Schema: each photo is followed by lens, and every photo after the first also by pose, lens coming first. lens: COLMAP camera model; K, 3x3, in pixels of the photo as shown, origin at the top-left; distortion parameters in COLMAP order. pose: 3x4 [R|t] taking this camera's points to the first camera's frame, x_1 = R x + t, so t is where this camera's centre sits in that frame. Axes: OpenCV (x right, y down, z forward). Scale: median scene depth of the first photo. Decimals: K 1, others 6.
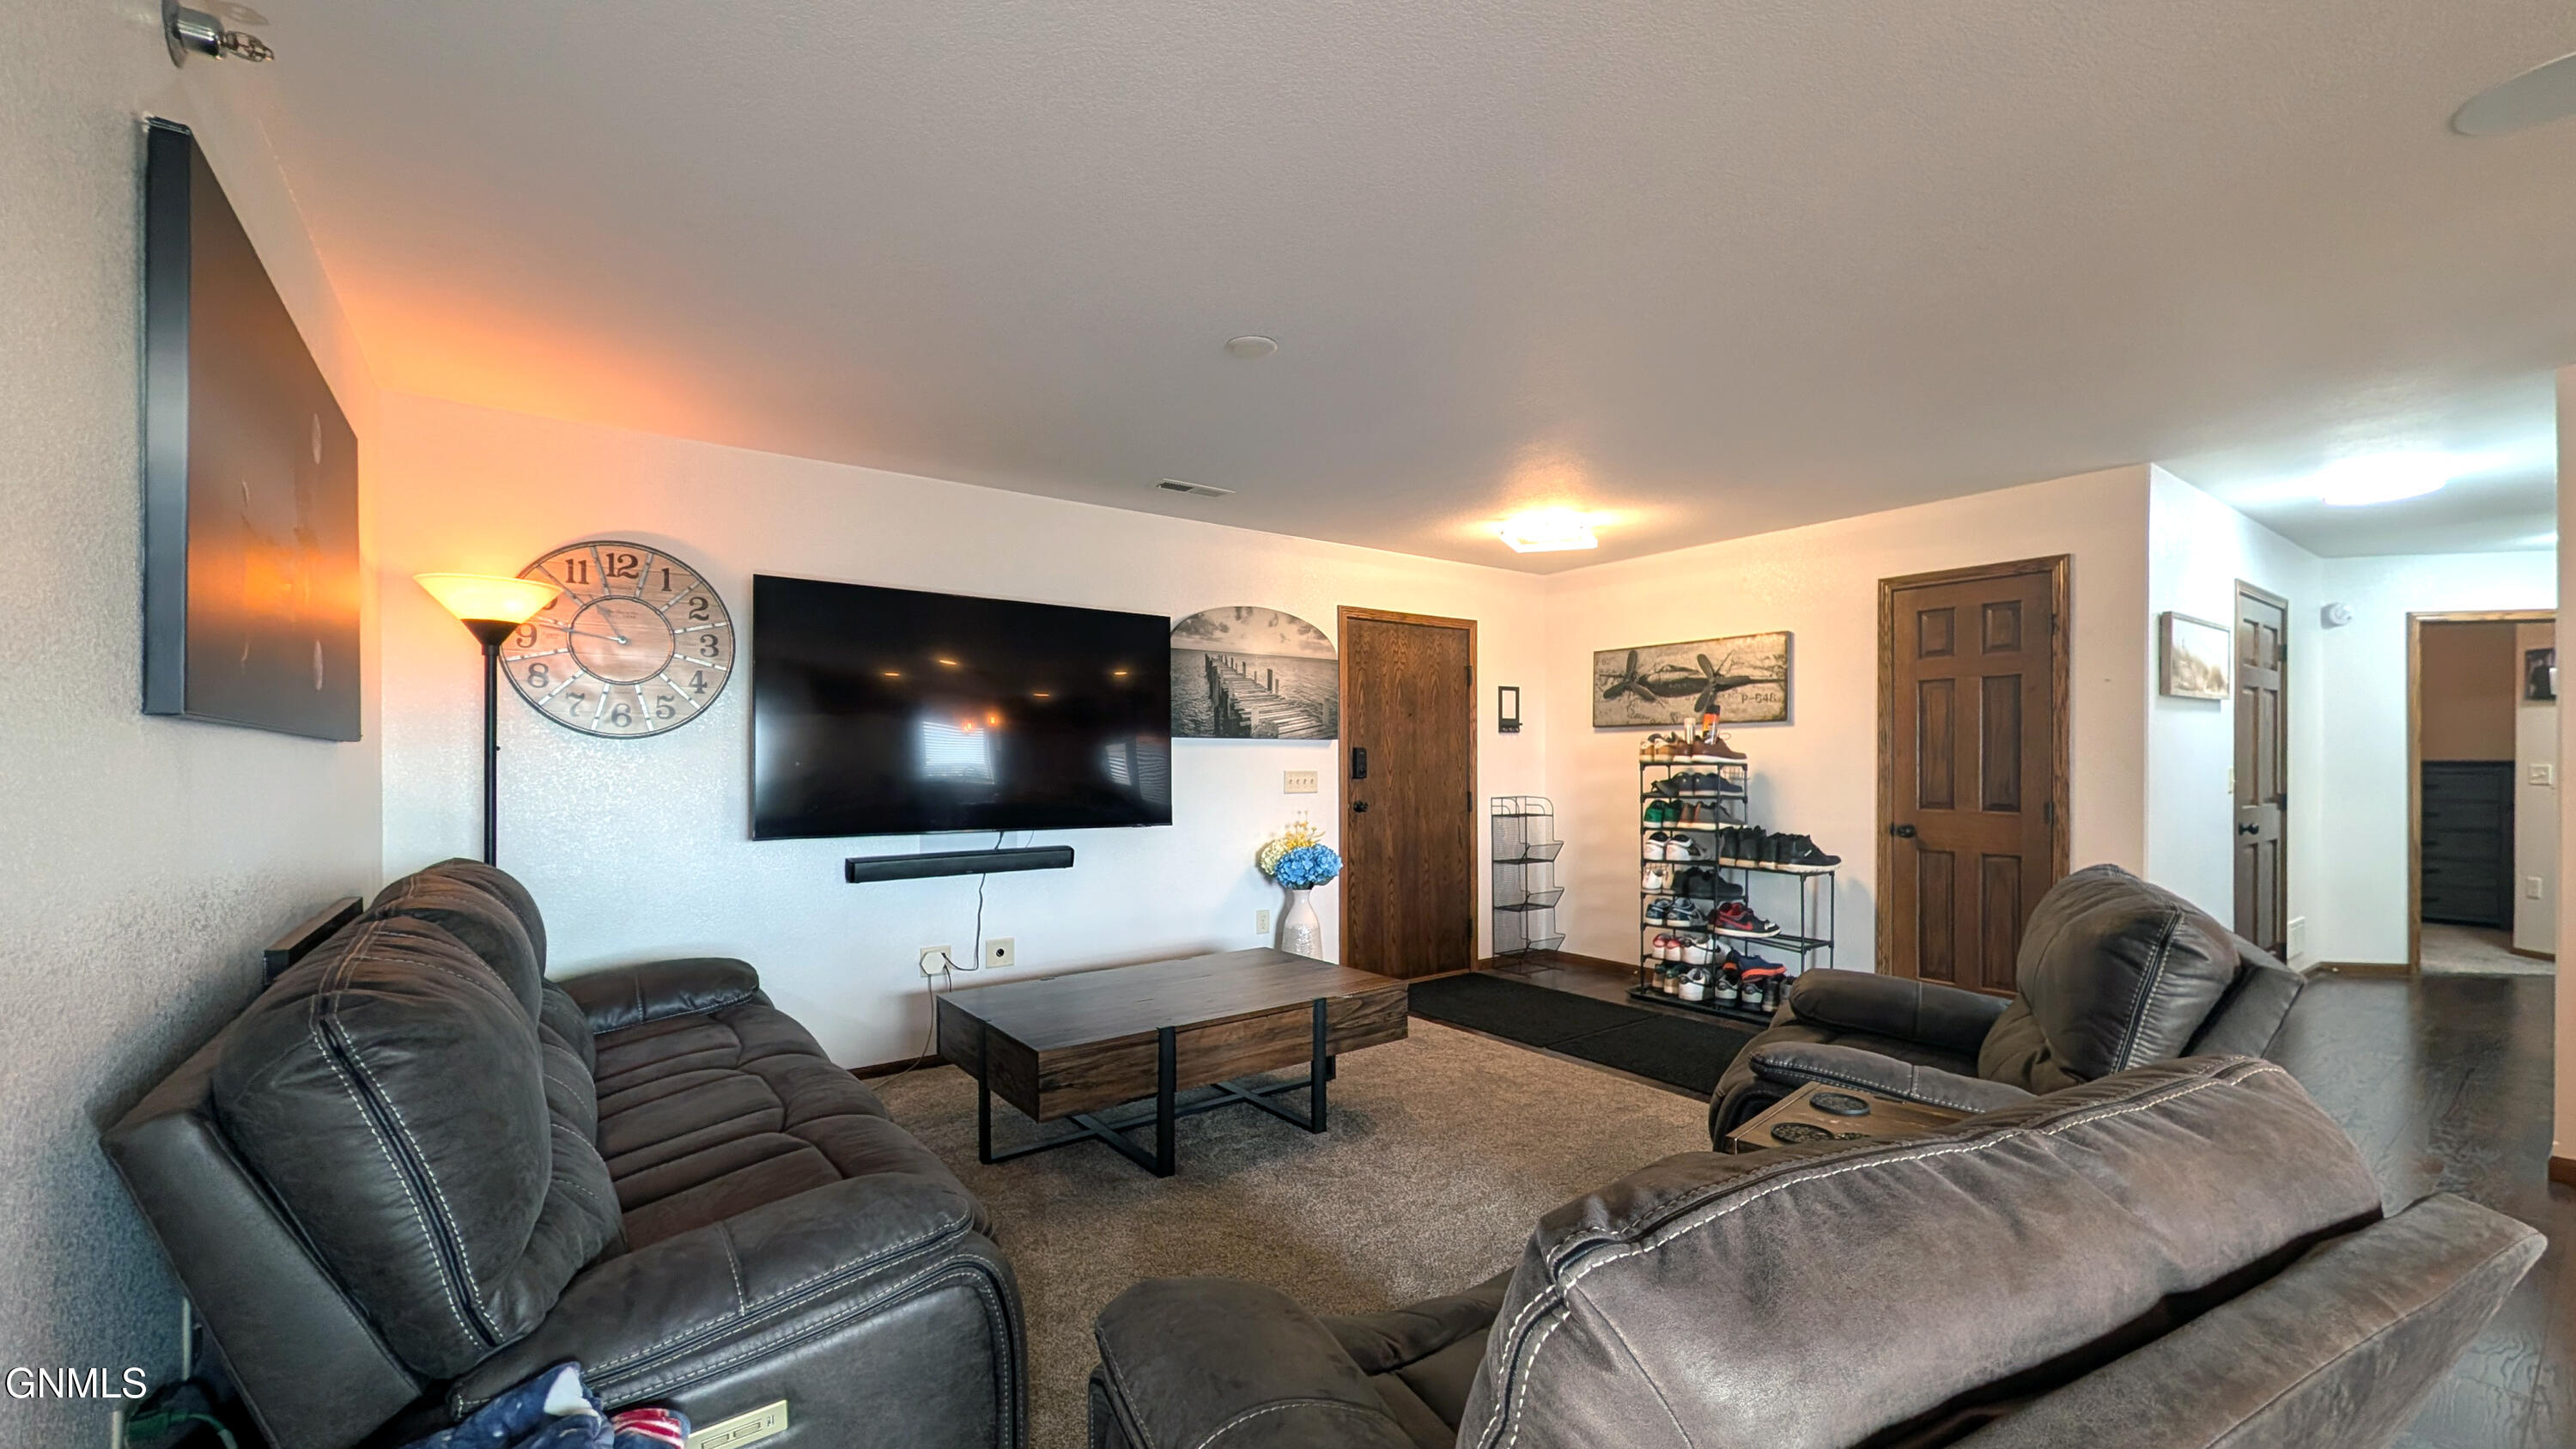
lens RADIAL K [[984.5, 0, 1295.6], [0, 984.5, 763.6], [0, 0, 1]] dist [0.000586, -0.000110]
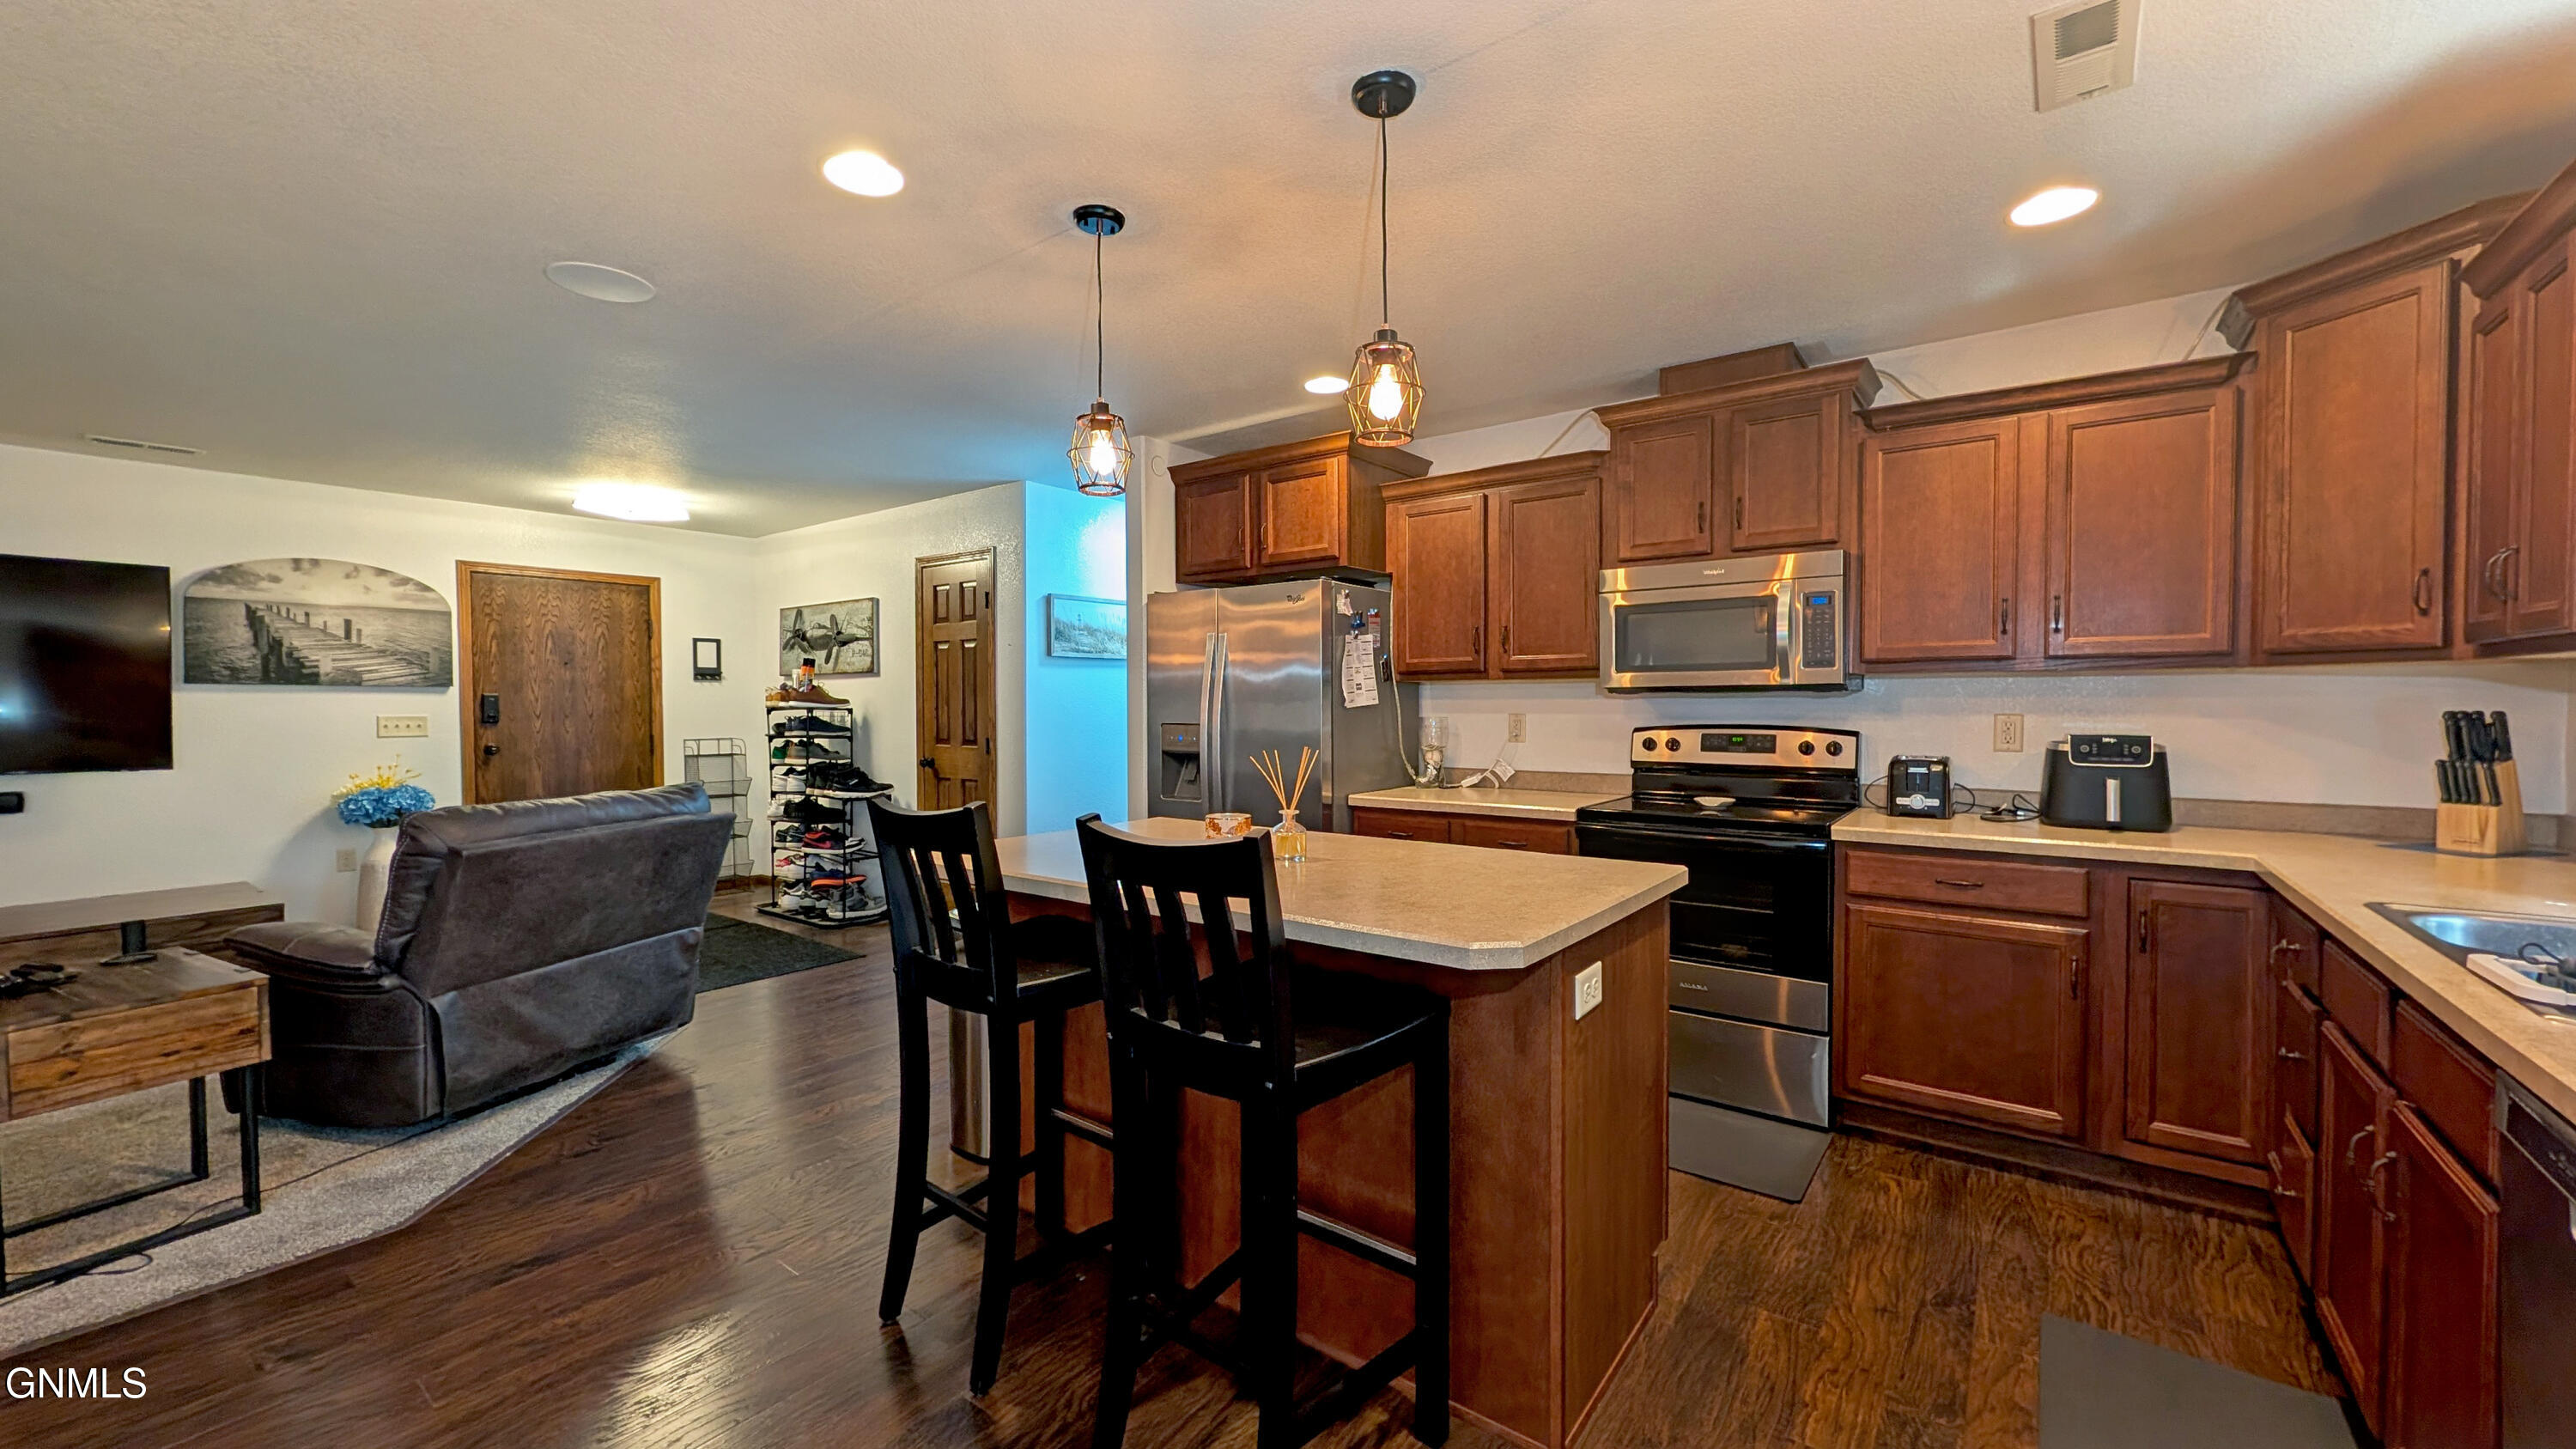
lens RADIAL K [[984.5, 0, 1278.8], [0, 984.5, 723.0], [0, 0, 1]] dist [0.000586, -0.000110]
pose [[0.959243, -0.006876, 0.282497, 0.632498], [0.003033, 0.999897, 0.014037, 0.002719], [-0.282565, -0.012608, 0.959165, -0.287435]]
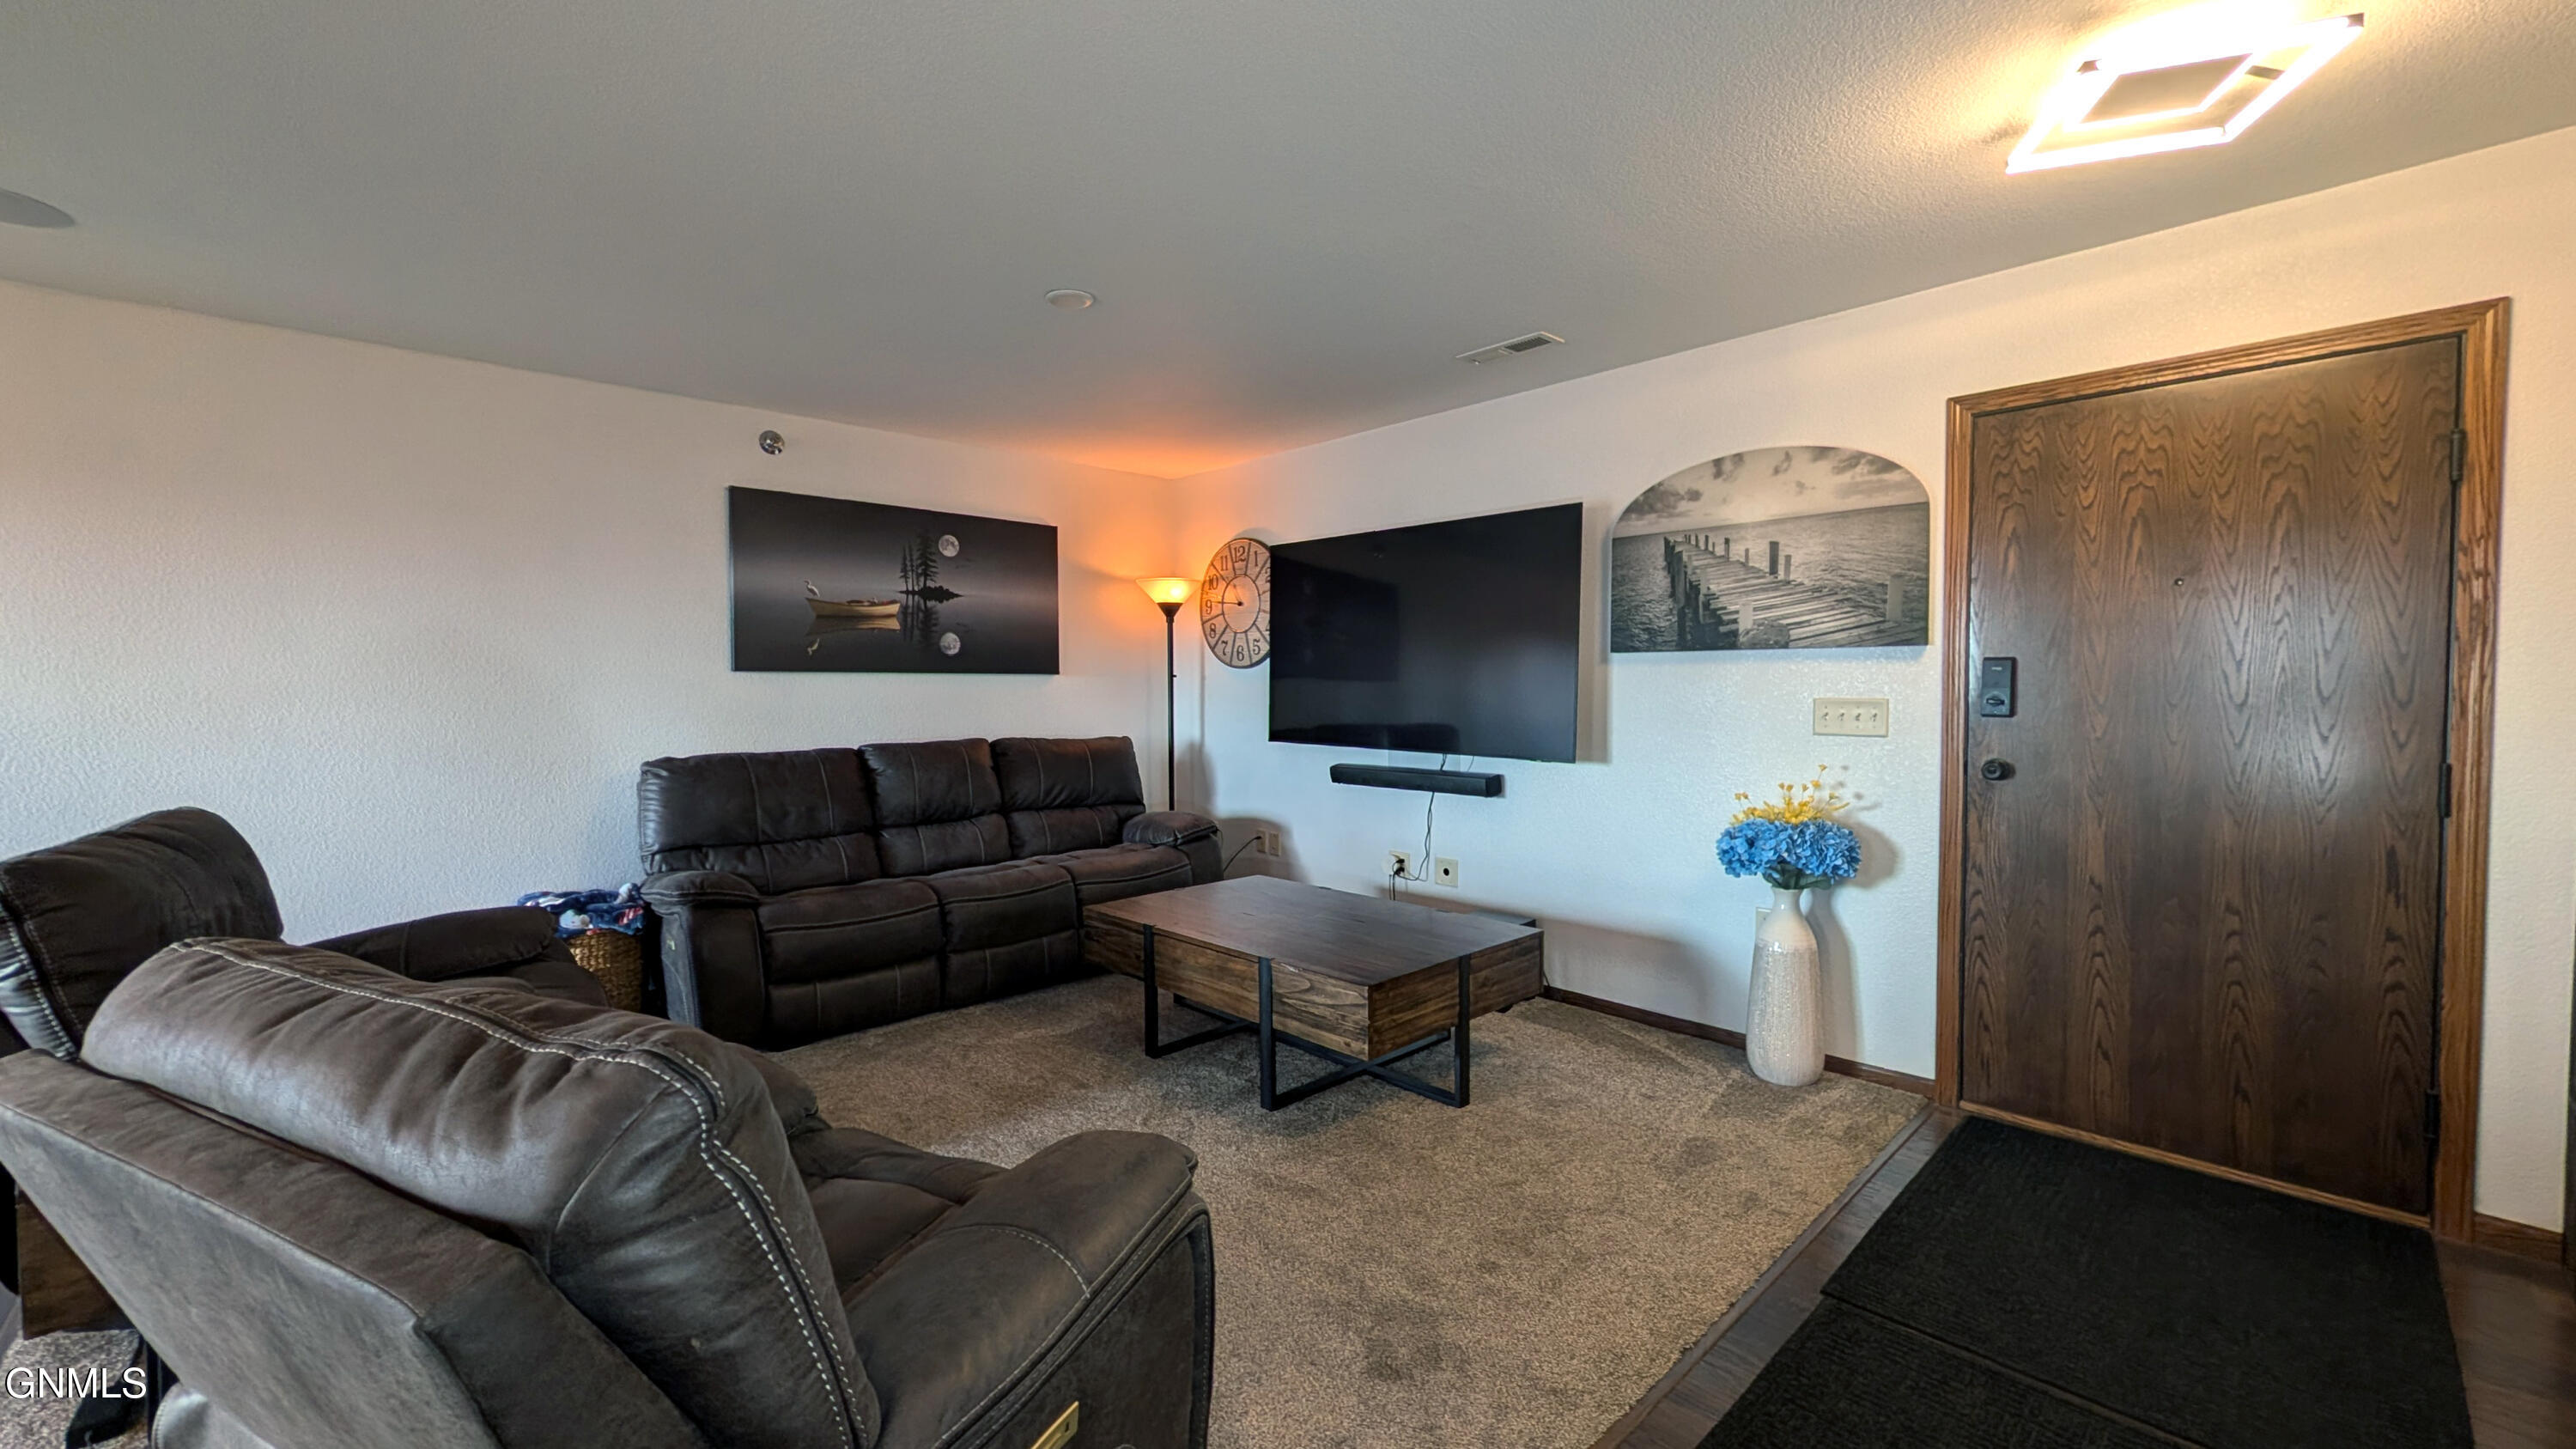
lens RADIAL K [[984.5, 0, 1278.5], [0, 984.5, 727.0], [0, 0, 1]] dist [0.000586, -0.000110]
pose [[0.139673, 0.043123, -0.989258, 0.580055], [-0.003123, 0.999065, 0.043110, -0.000721], [0.990193, -0.002932, 0.139677, 0.591214]]
